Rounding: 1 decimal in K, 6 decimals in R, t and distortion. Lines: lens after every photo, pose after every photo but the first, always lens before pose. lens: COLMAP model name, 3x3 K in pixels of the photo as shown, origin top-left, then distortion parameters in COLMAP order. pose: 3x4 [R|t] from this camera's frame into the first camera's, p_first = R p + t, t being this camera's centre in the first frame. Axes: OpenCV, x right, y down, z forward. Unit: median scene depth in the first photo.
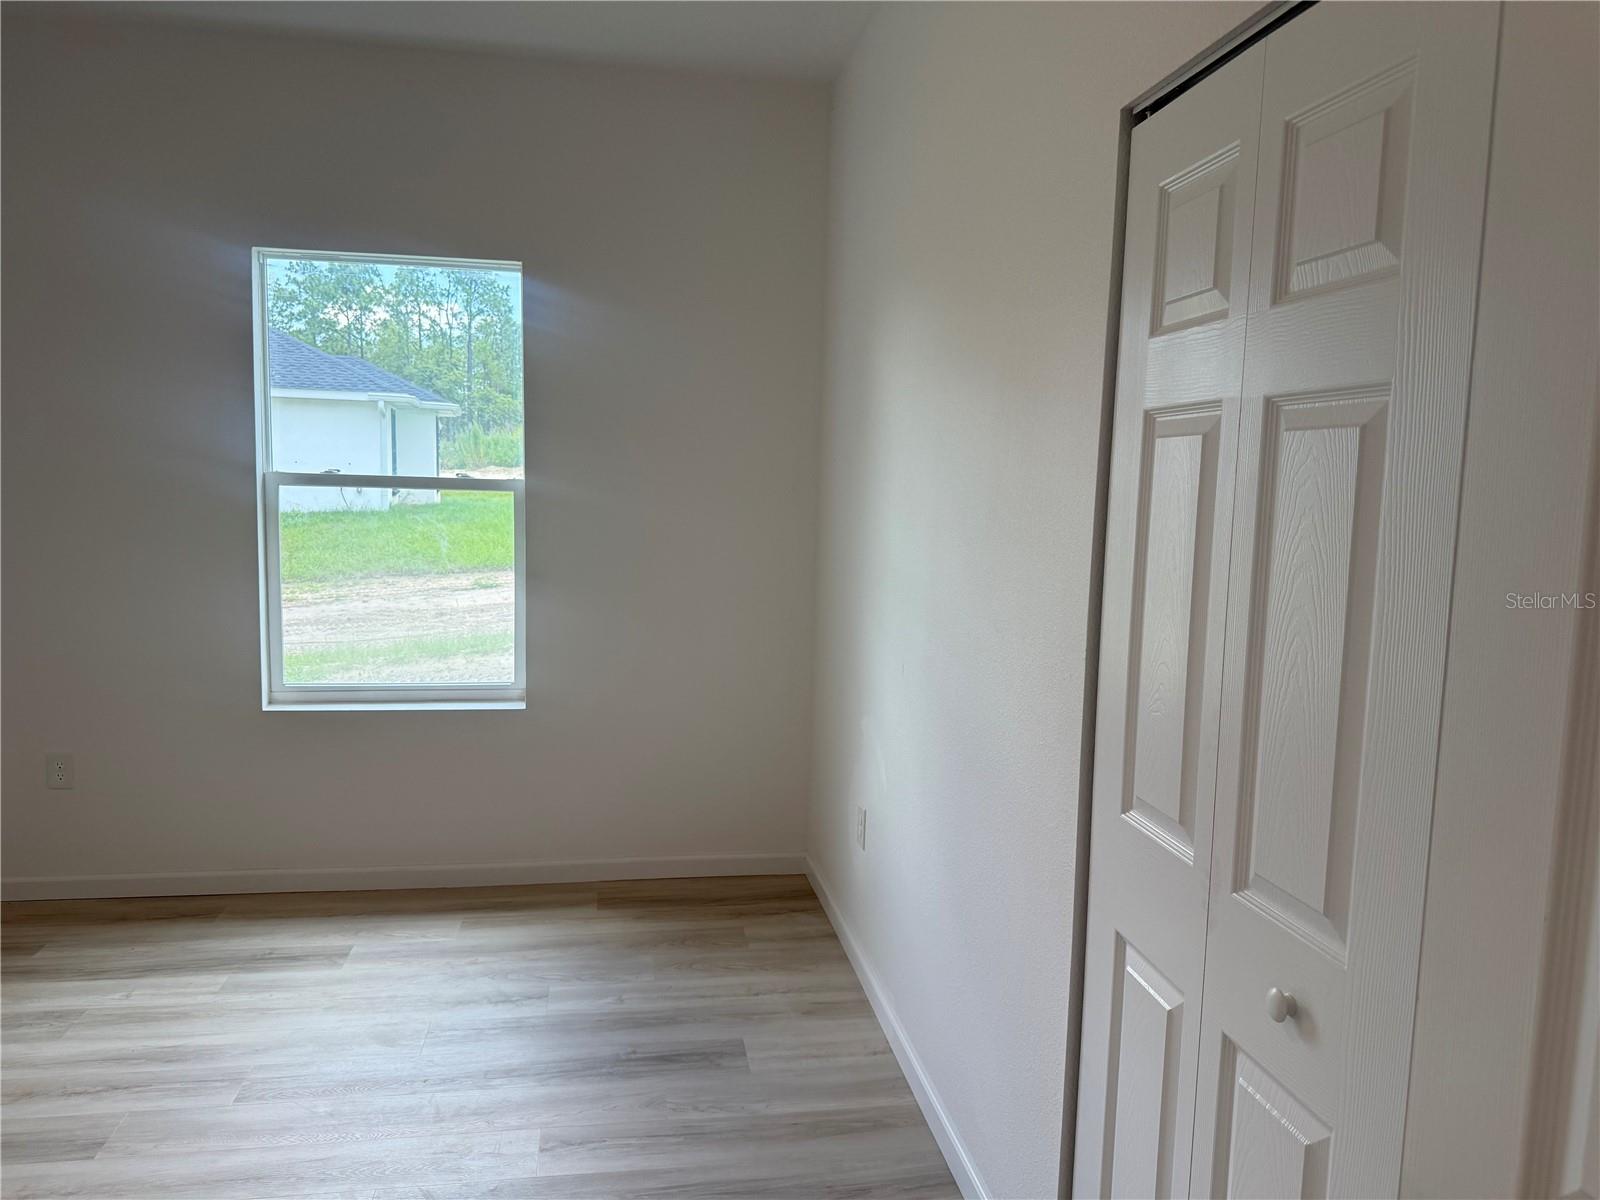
lens RADIAL K [[1154.0, 0, 800.0], [0, 1154.0, 600.0], [0, 0, 1]] dist [0.084867, -0.086966]
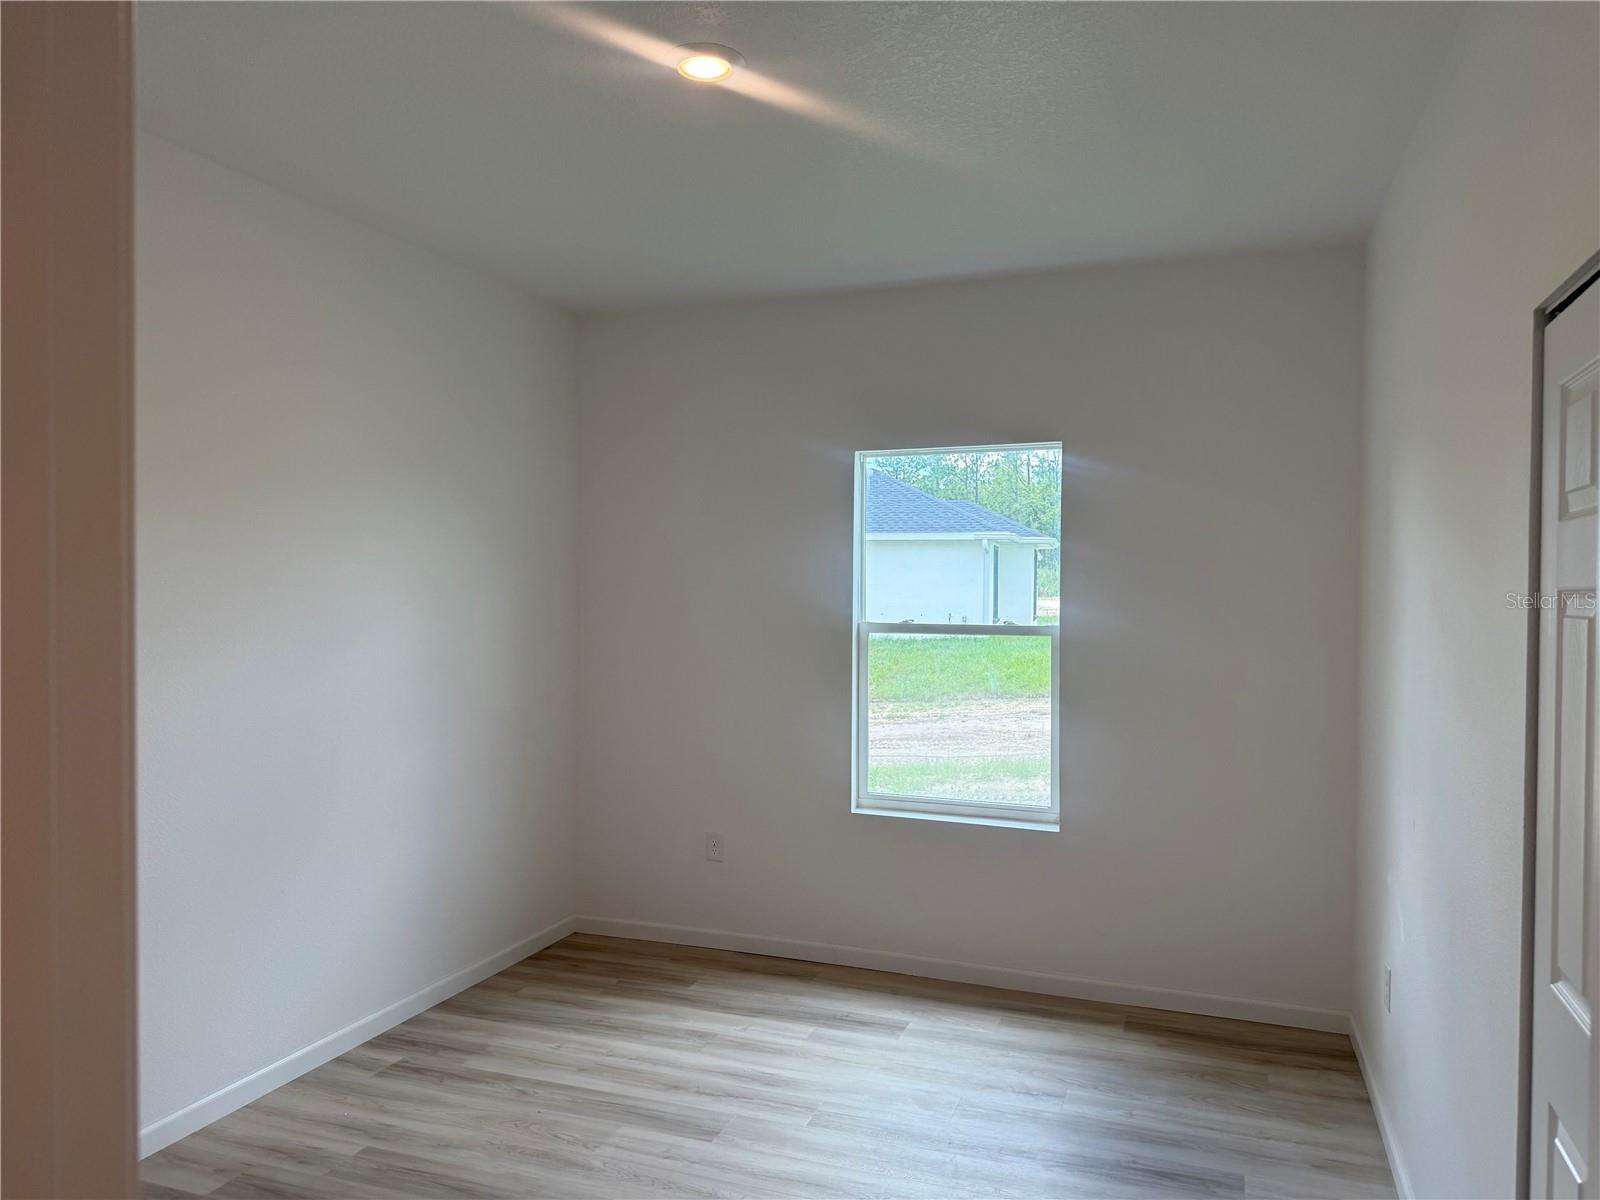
lens RADIAL K [[1171.4, 0, 800.0], [0, 1171.4, 600.0], [0, 0, 1]] dist [-0.002544, -0.001300]
pose [[0.869879, -0.007591, -0.493208, 0.107271], [-0.043240, 0.994859, -0.091574, -0.013574], [0.491367, 0.100984, 0.865078, -0.114937]]
